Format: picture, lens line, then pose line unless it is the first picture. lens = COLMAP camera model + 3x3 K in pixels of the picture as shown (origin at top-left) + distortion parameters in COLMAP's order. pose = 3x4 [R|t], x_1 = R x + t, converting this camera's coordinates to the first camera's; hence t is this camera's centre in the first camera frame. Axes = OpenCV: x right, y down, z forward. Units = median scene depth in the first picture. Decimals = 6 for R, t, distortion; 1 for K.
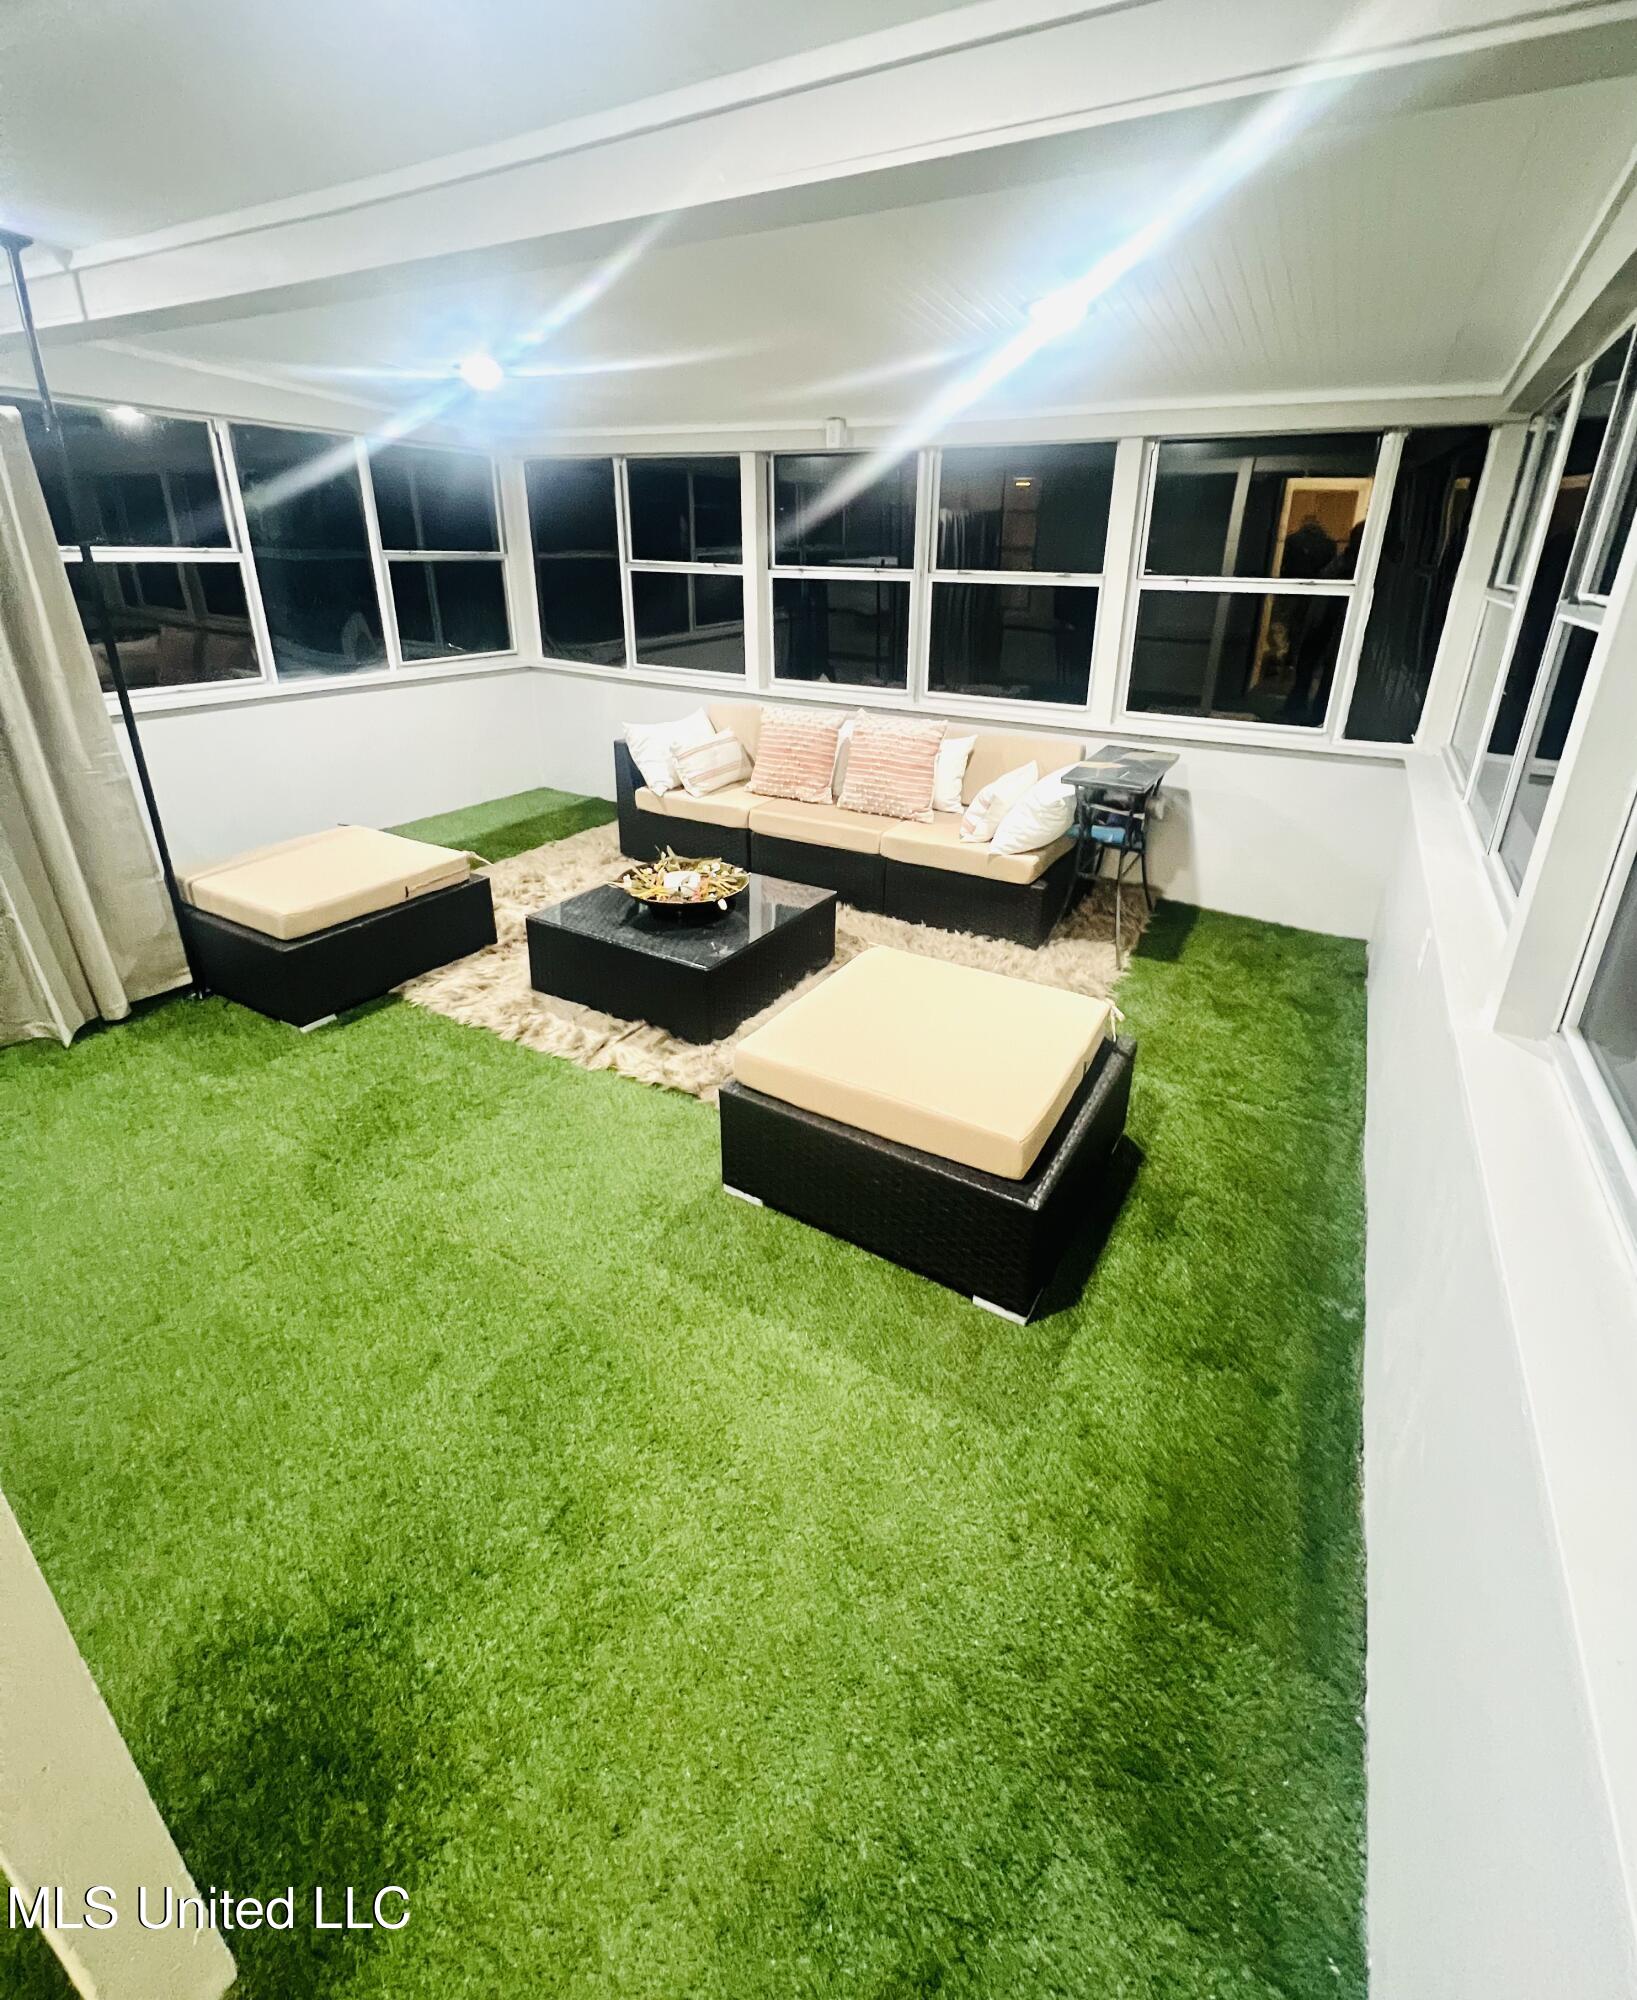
lens RADIAL K [[836.6, 0, 820.5], [0, 836.6, 871.0], [0, 0, 1]] dist [-0.001821, -0.000174]
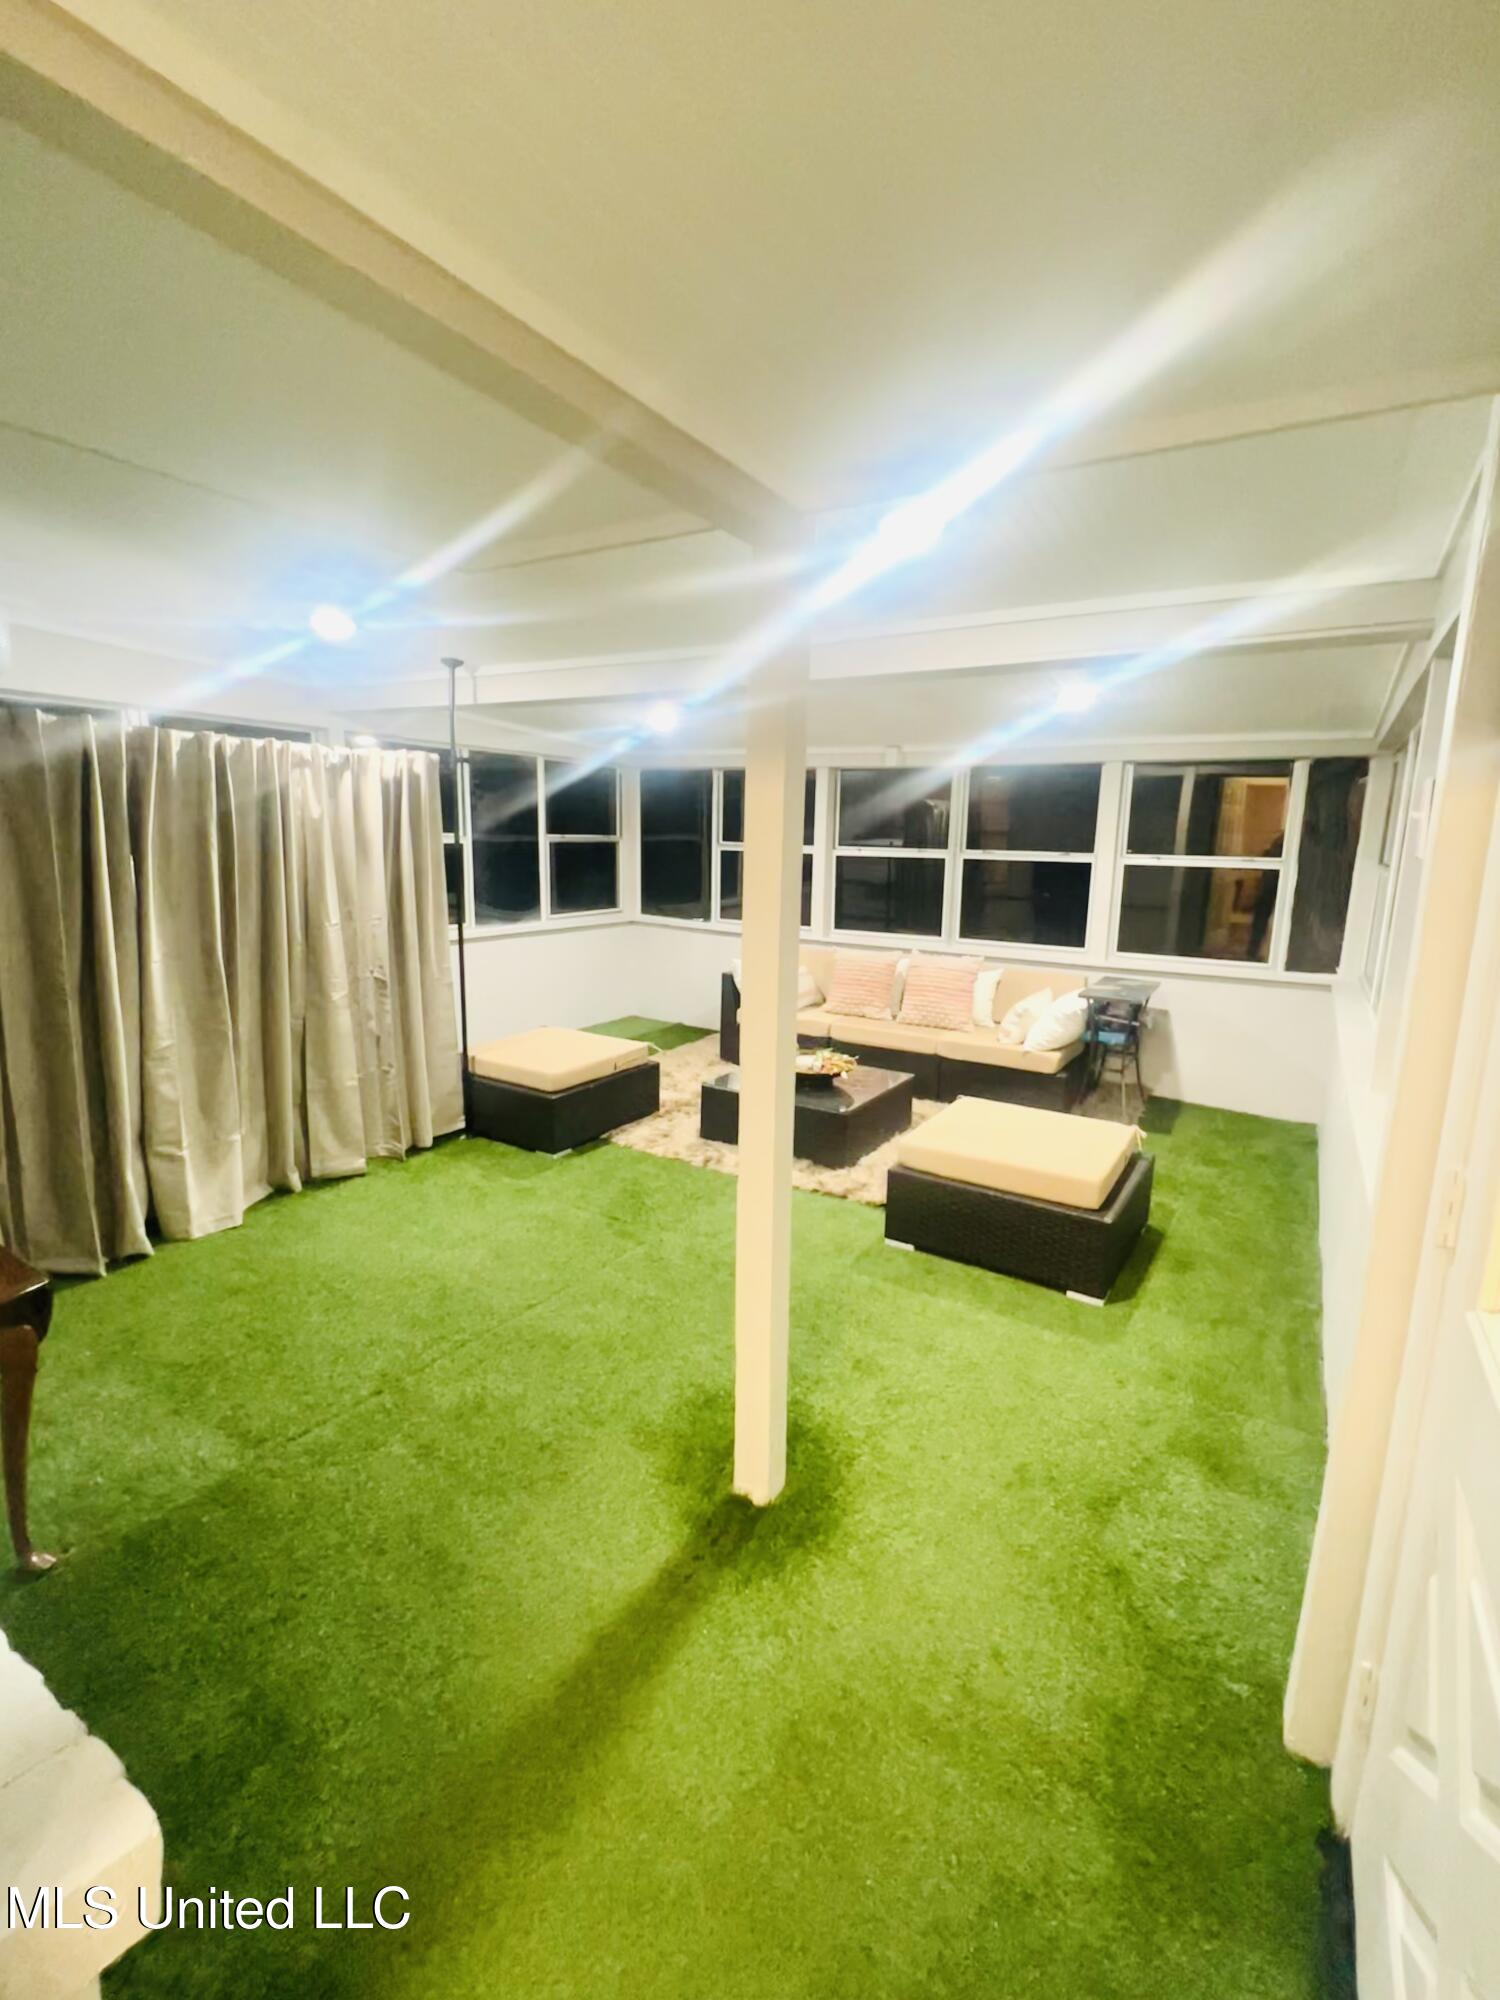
lens RADIAL K [[806.7, 0, 750.0], [0, 806.7, 1000.0], [0, 0, 1]] dist [-0.001010, -0.000165]
pose [[0.999009, 0.010895, -0.043164, -0.204742], [-0.017577, 0.987347, -0.157599, 0.123342], [0.040901, 0.158202, 0.986559, -0.354111]]
